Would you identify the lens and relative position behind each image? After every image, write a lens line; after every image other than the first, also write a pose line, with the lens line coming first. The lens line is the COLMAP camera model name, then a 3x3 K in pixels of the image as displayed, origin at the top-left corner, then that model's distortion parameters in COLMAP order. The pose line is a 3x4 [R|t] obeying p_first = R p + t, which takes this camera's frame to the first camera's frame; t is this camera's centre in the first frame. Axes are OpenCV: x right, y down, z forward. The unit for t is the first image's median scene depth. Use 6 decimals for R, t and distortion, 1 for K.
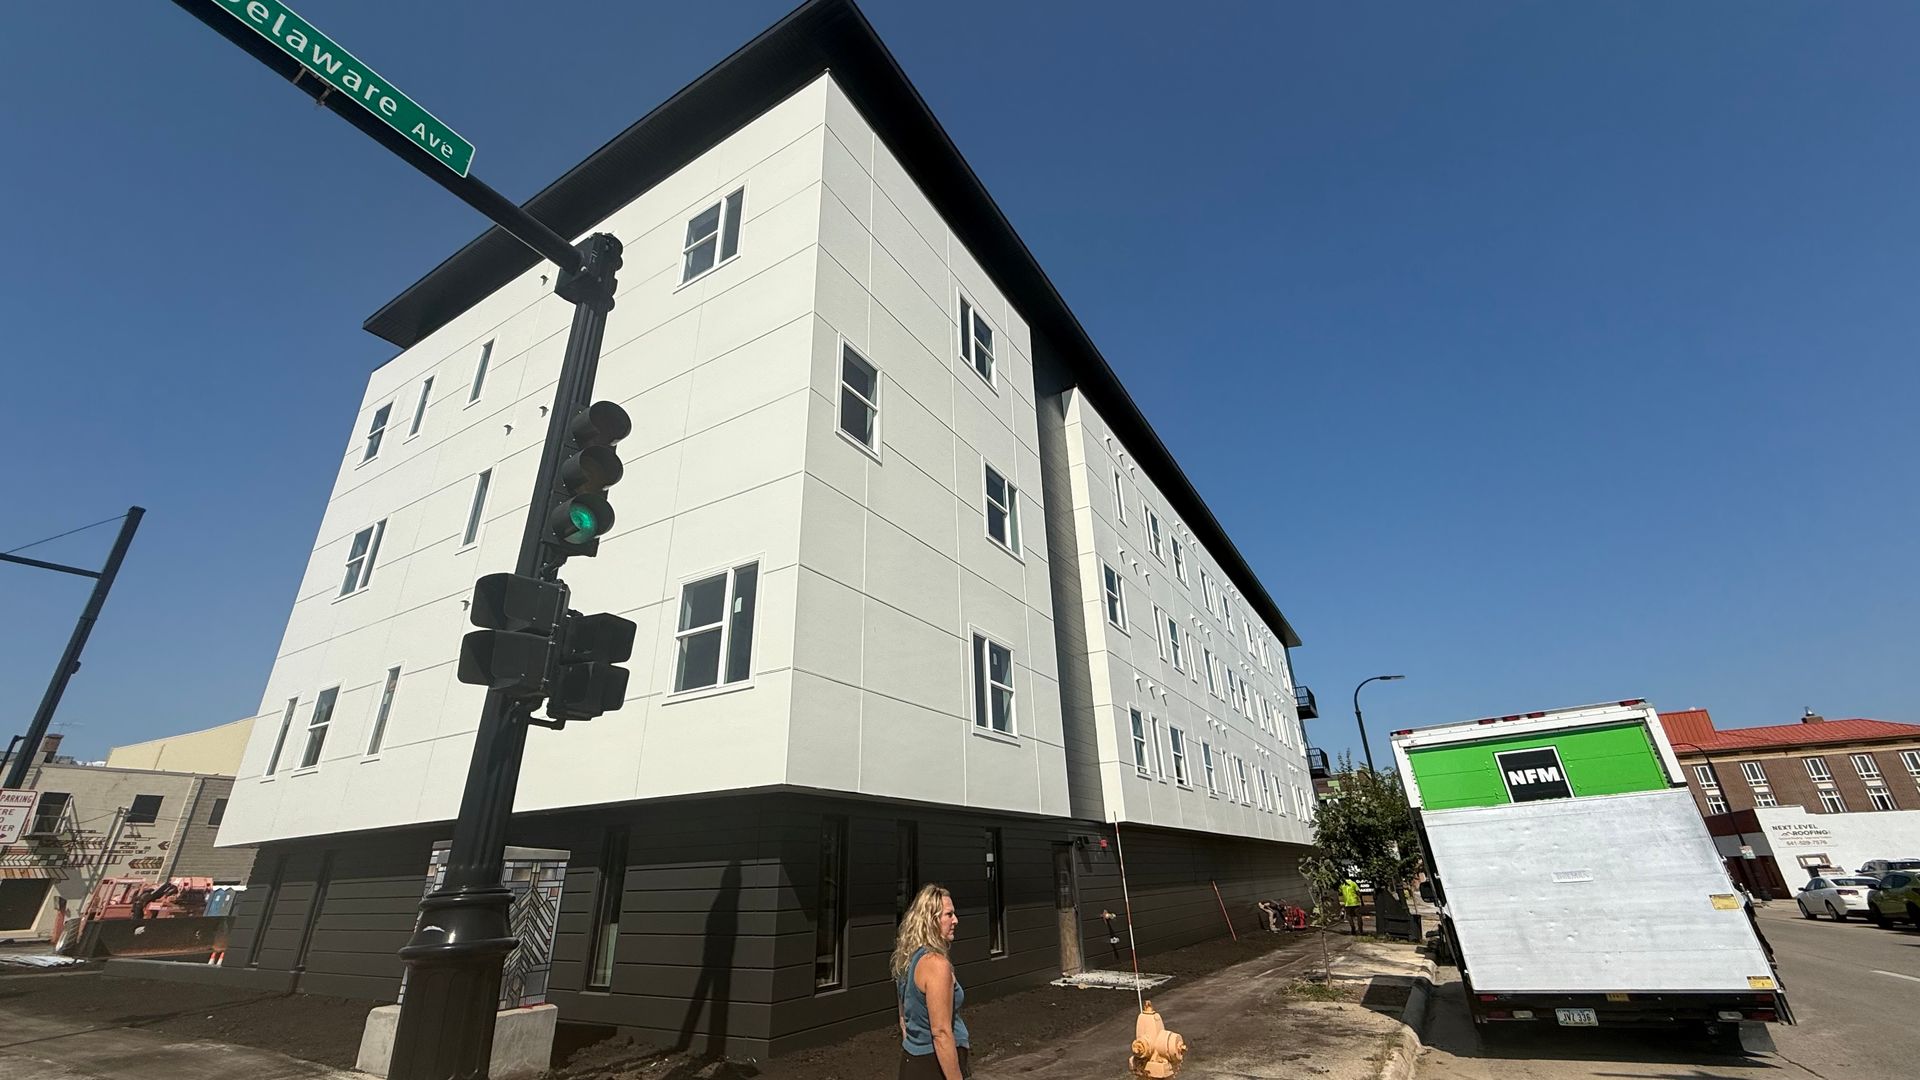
lens RADIAL K [[766.8, 0, 958.0], [0, 766.8, 540.9], [0, 0, 1]] dist [-0.001106, 0.000216]
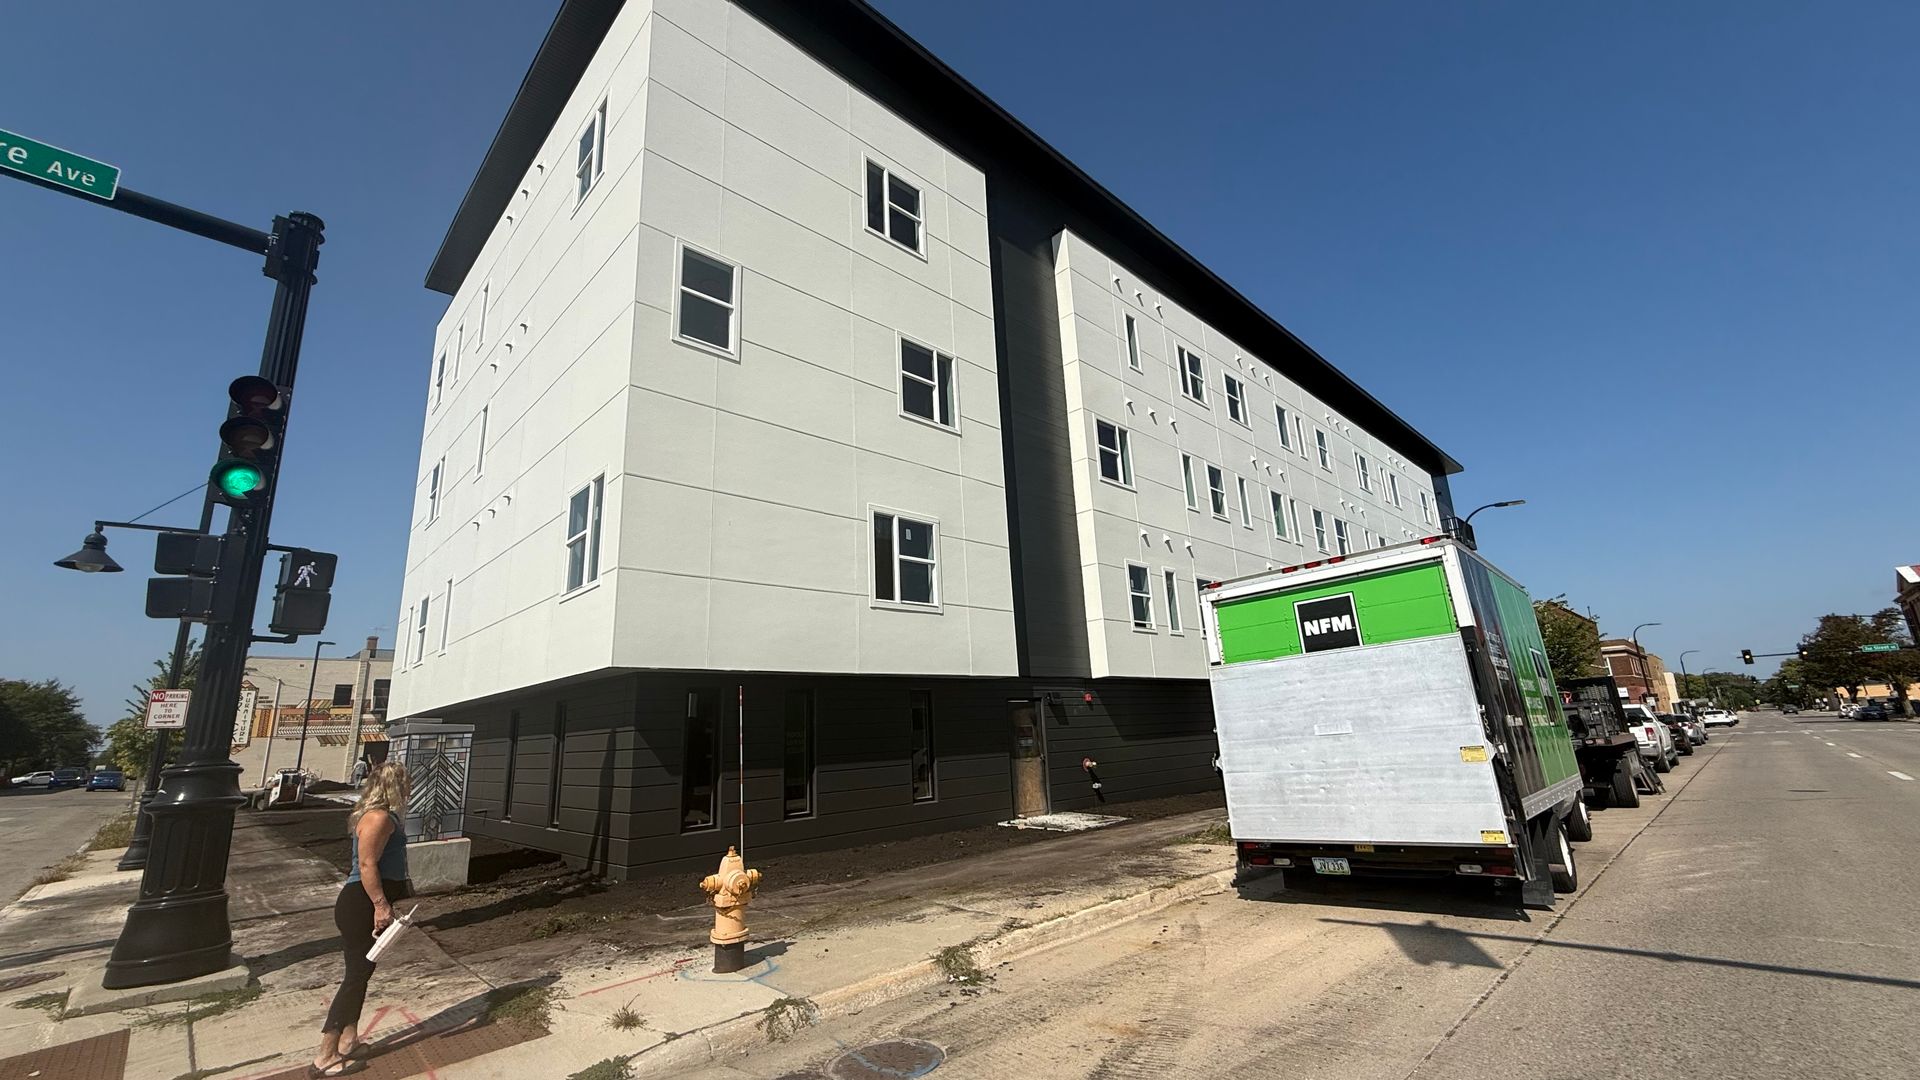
lens RADIAL K [[766.8, 0, 956.4], [0, 766.8, 541.6], [0, 0, 1]] dist [-0.001106, 0.000216]
pose [[0.967098, -0.078743, -0.241913, 0.517559], [0.120612, 0.979150, 0.163458, 0.004145], [0.223997, -0.187257, 0.956431, 0.037435]]
